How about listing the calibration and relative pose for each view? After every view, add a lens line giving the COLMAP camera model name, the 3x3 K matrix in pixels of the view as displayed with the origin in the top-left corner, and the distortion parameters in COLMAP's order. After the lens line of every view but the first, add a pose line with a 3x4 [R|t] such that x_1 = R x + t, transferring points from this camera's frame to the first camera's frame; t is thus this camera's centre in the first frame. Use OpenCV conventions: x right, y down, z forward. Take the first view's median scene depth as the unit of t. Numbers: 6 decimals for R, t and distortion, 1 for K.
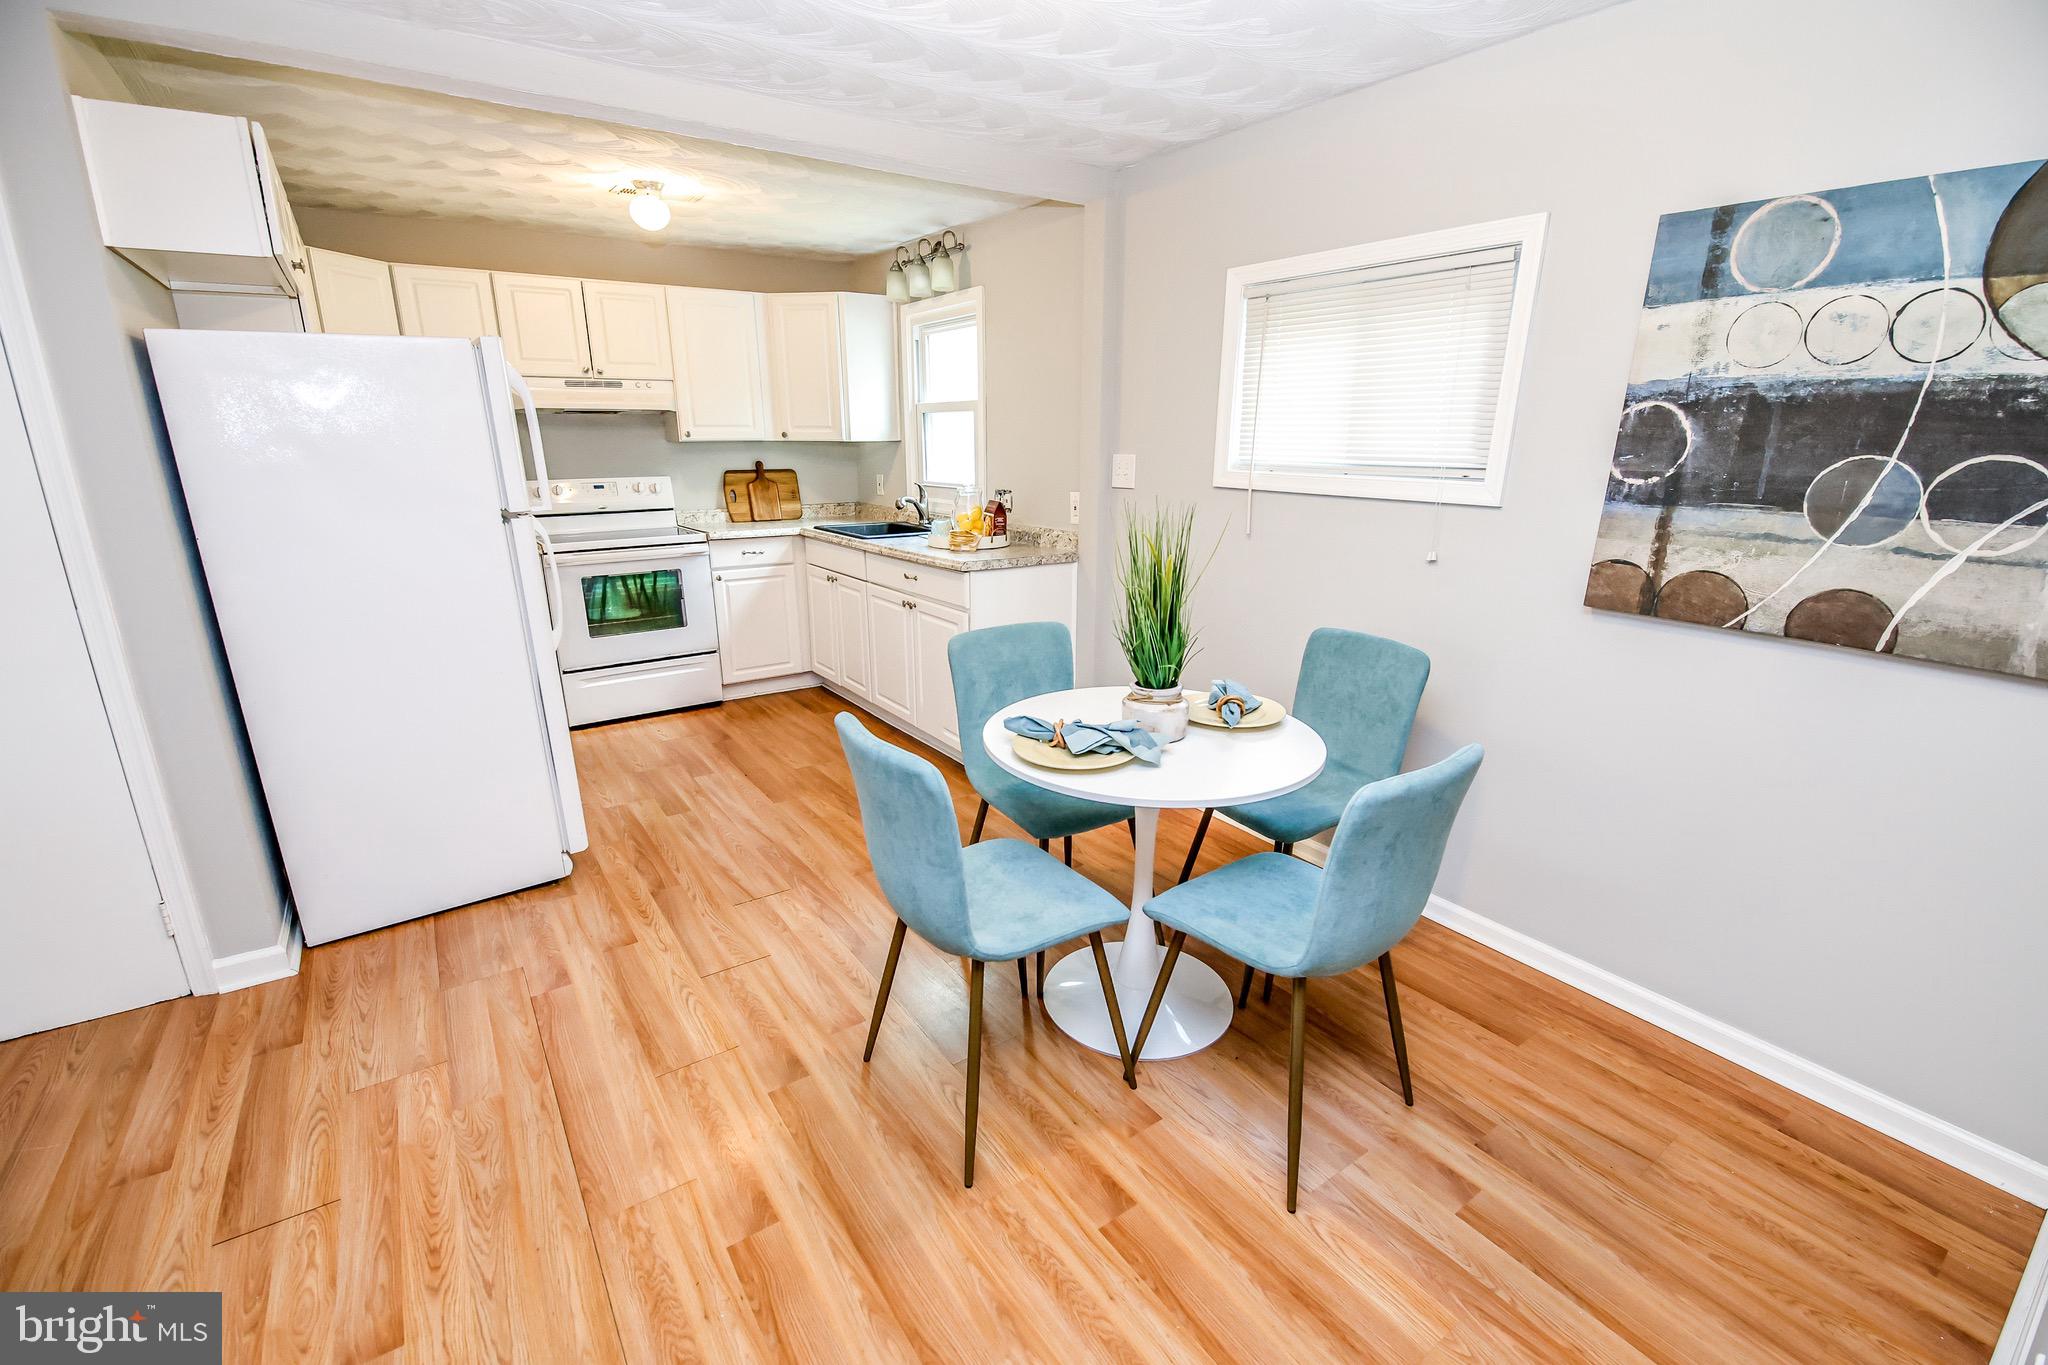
lens RADIAL K [[873.3, 0, 1032.7], [0, 873.3, 692.9], [0, 0, 1]] dist [-0.011620, -0.004650]
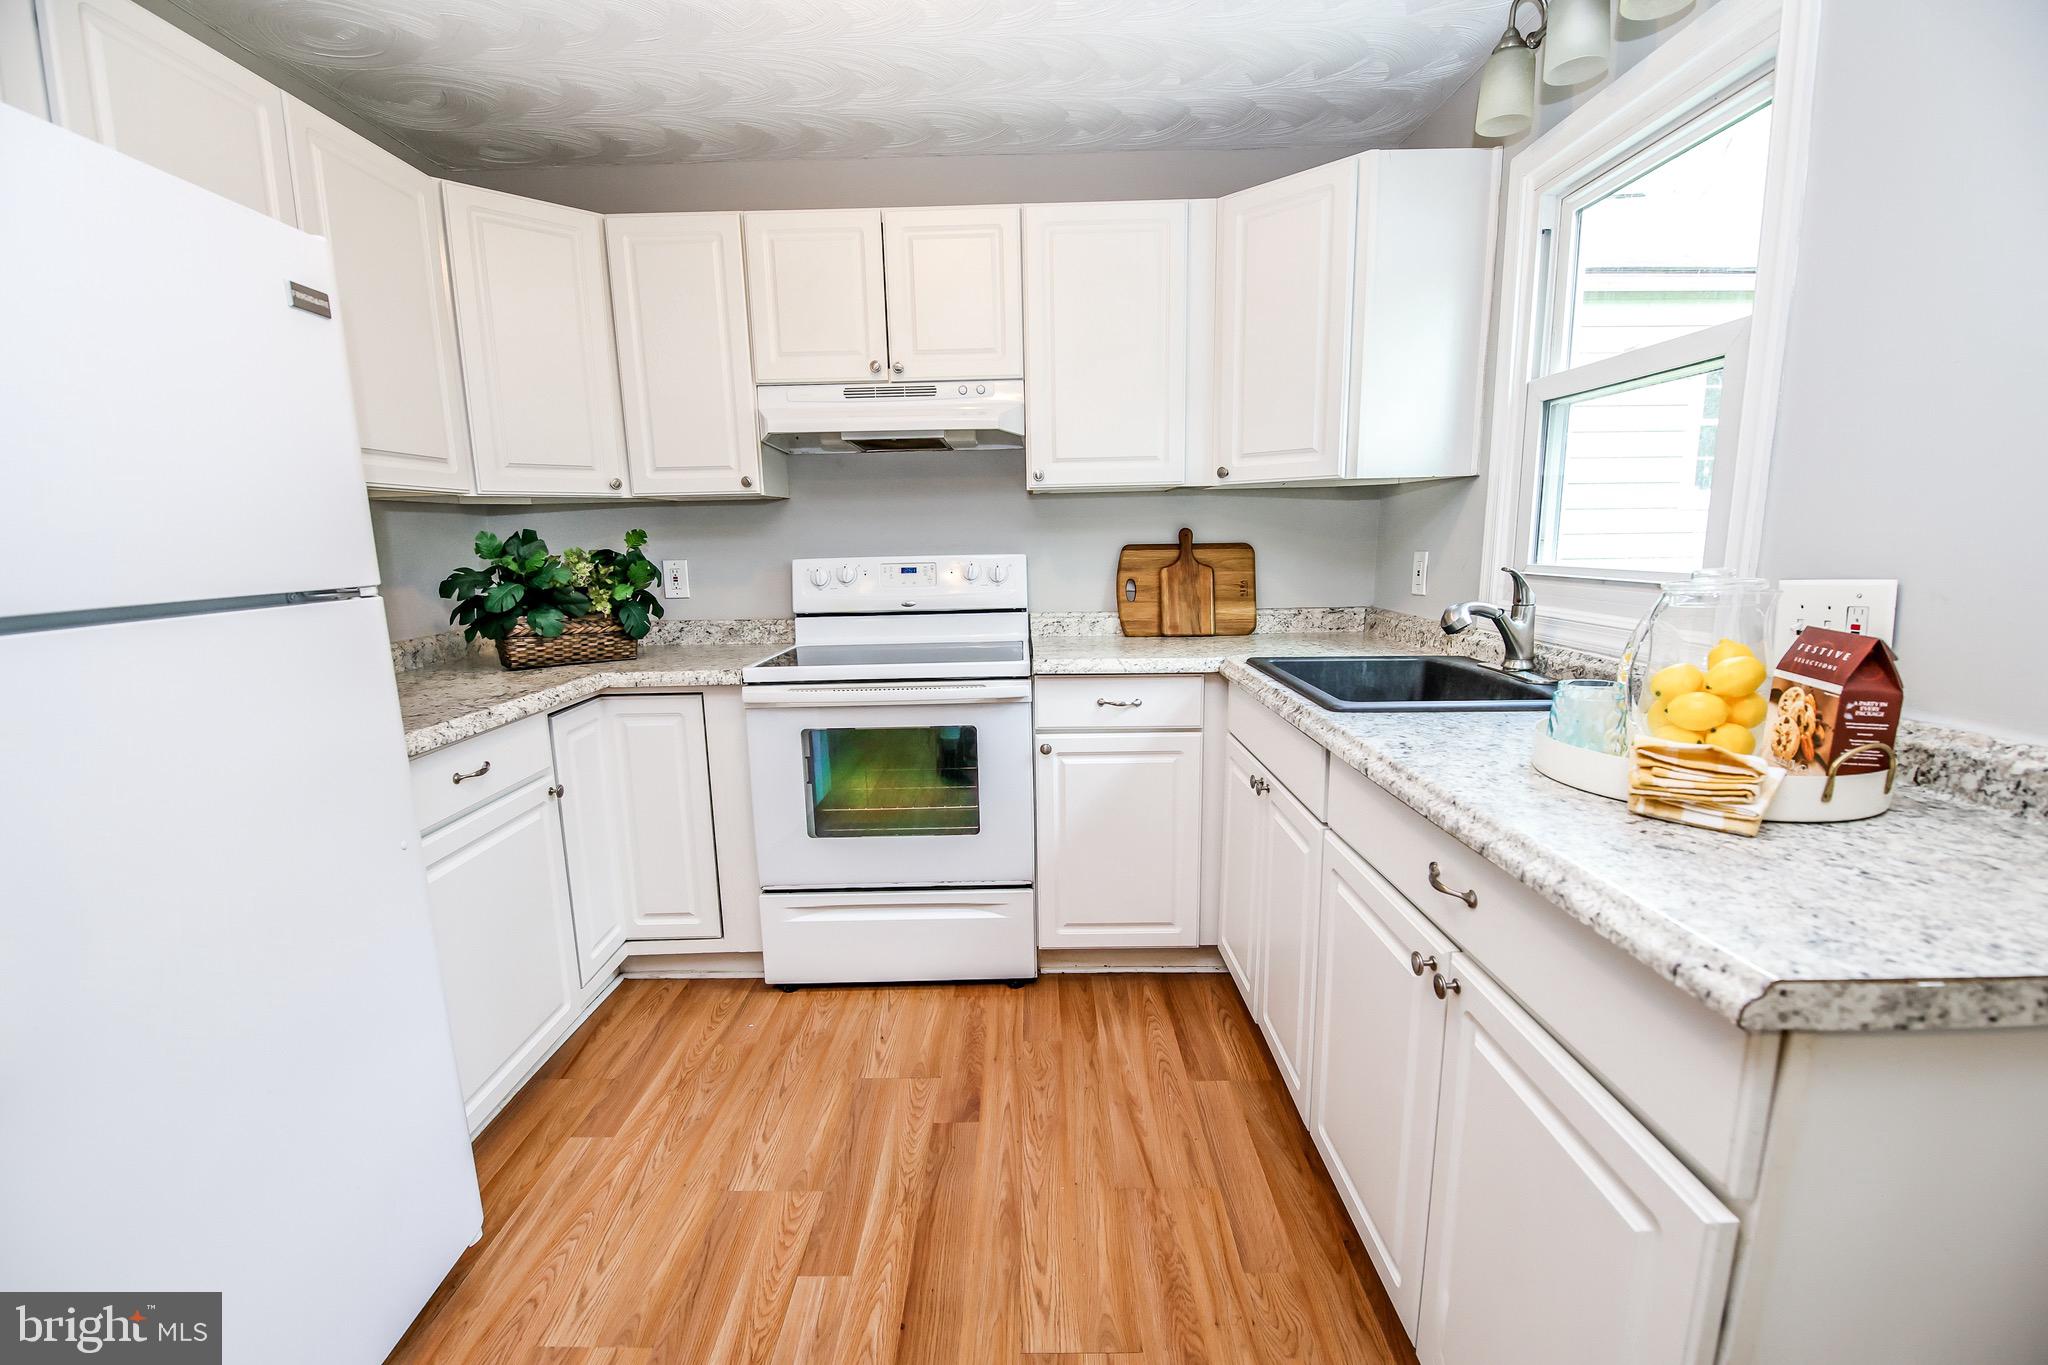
lens RADIAL K [[873.3, 0, 1022.7], [0, 873.3, 696.1], [0, 0, 1]] dist [-0.011620, -0.004650]
pose [[0.811823, 0.090372, -0.576868, -0.079743], [-0.147121, 0.987735, -0.052304, -0.131345], [0.565066, 0.127331, 0.815161, 0.566065]]
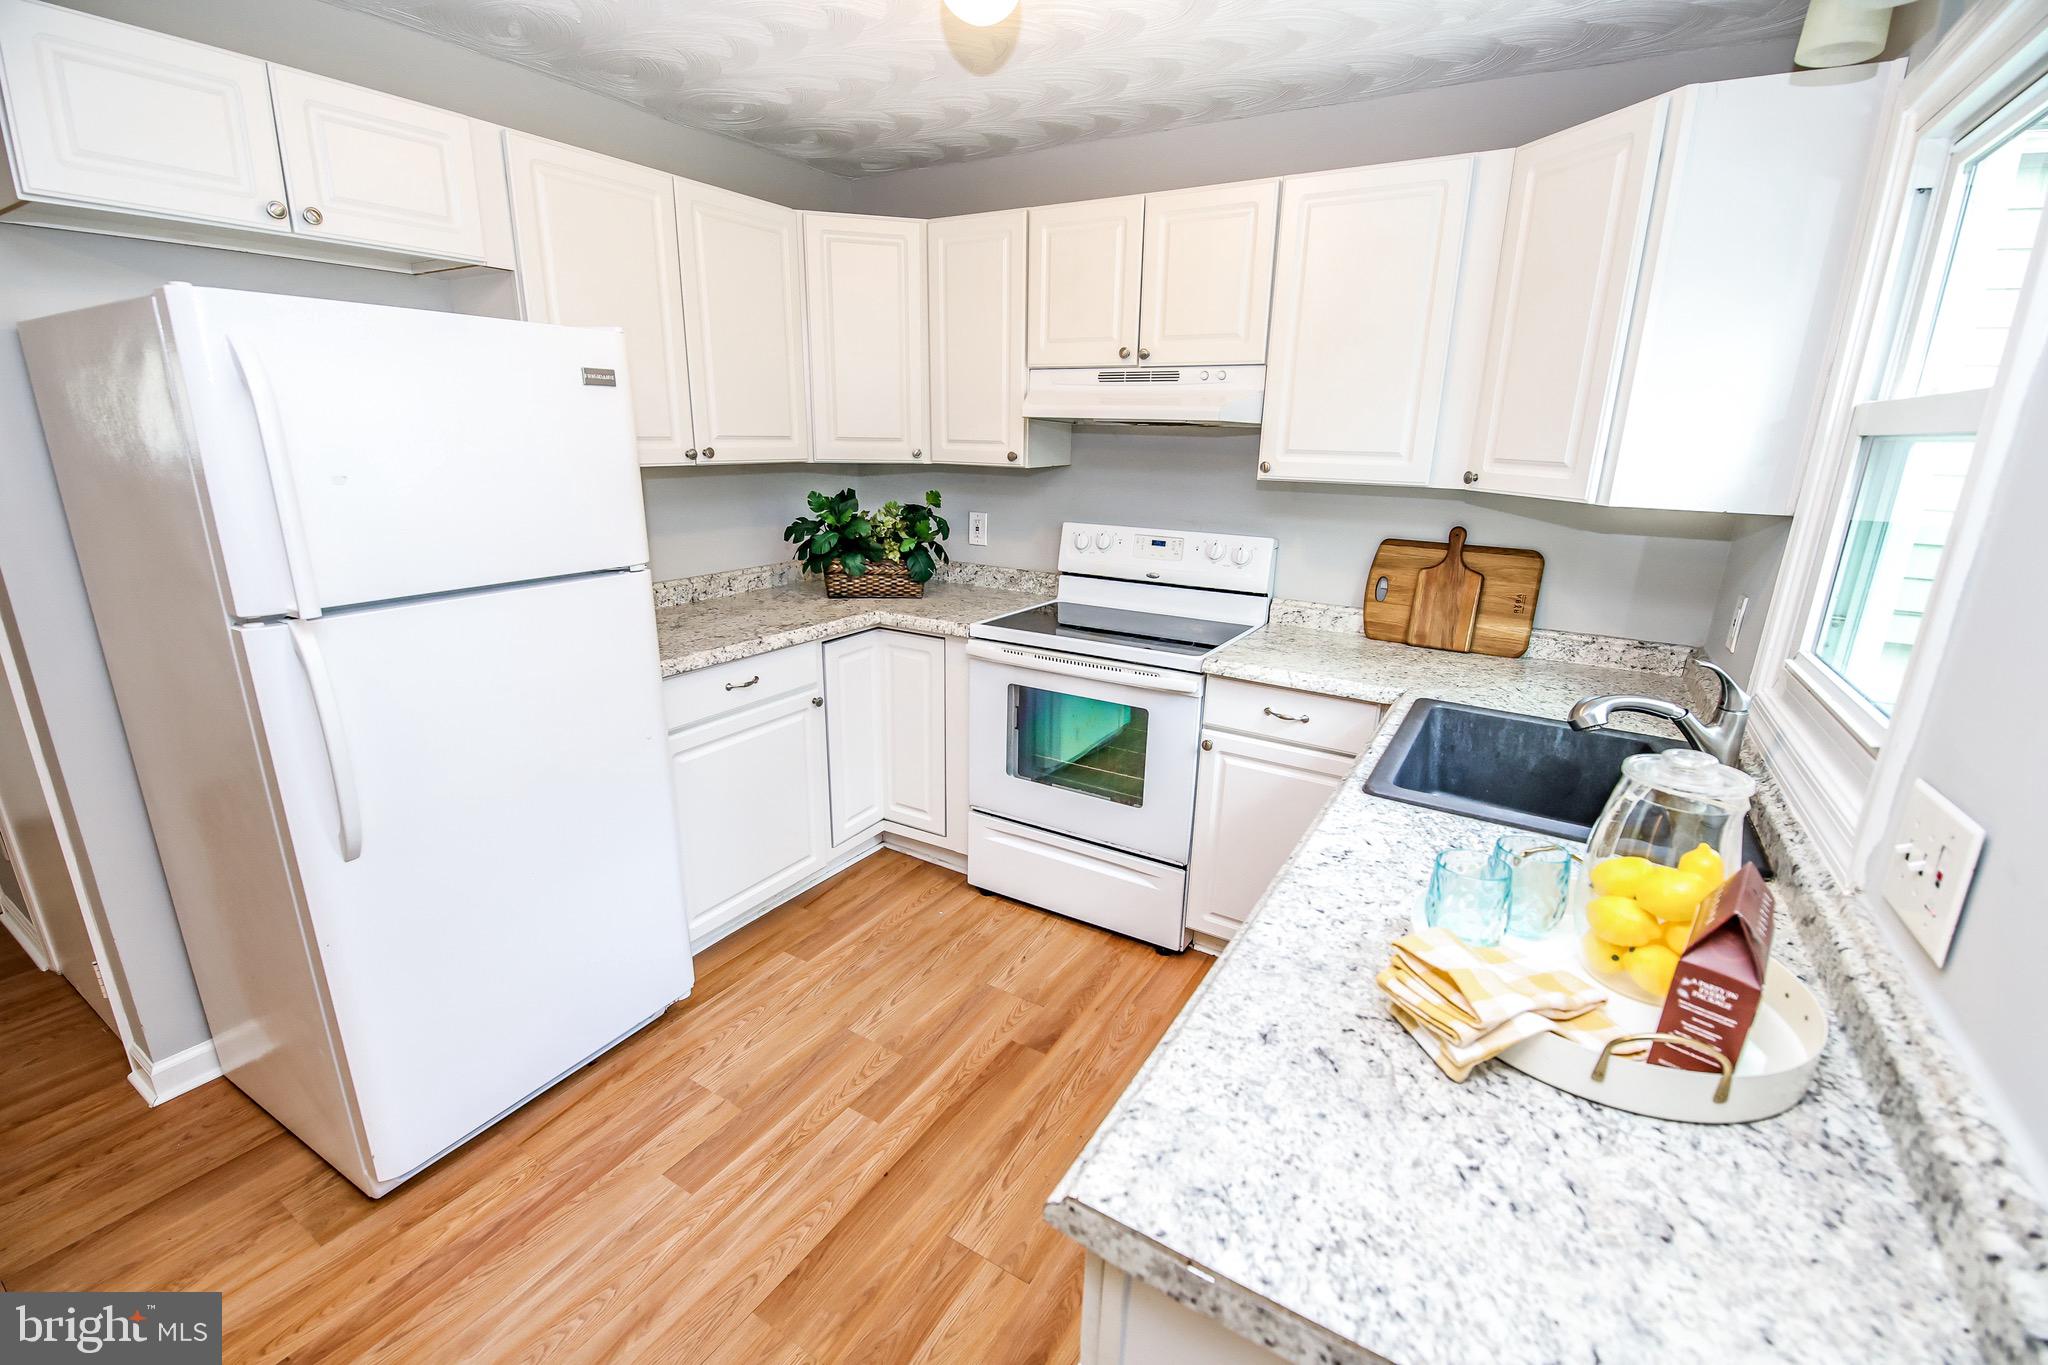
lens RADIAL K [[873.3, 0, 1031.8], [0, 873.3, 691.7], [0, 0, 1]] dist [-0.011620, -0.004650]
pose [[0.395869, 0.272334, -0.876996, 0.044335], [-0.281447, 0.945036, 0.166419, -0.214852], [0.874114, 0.180948, 0.450758, 0.658073]]
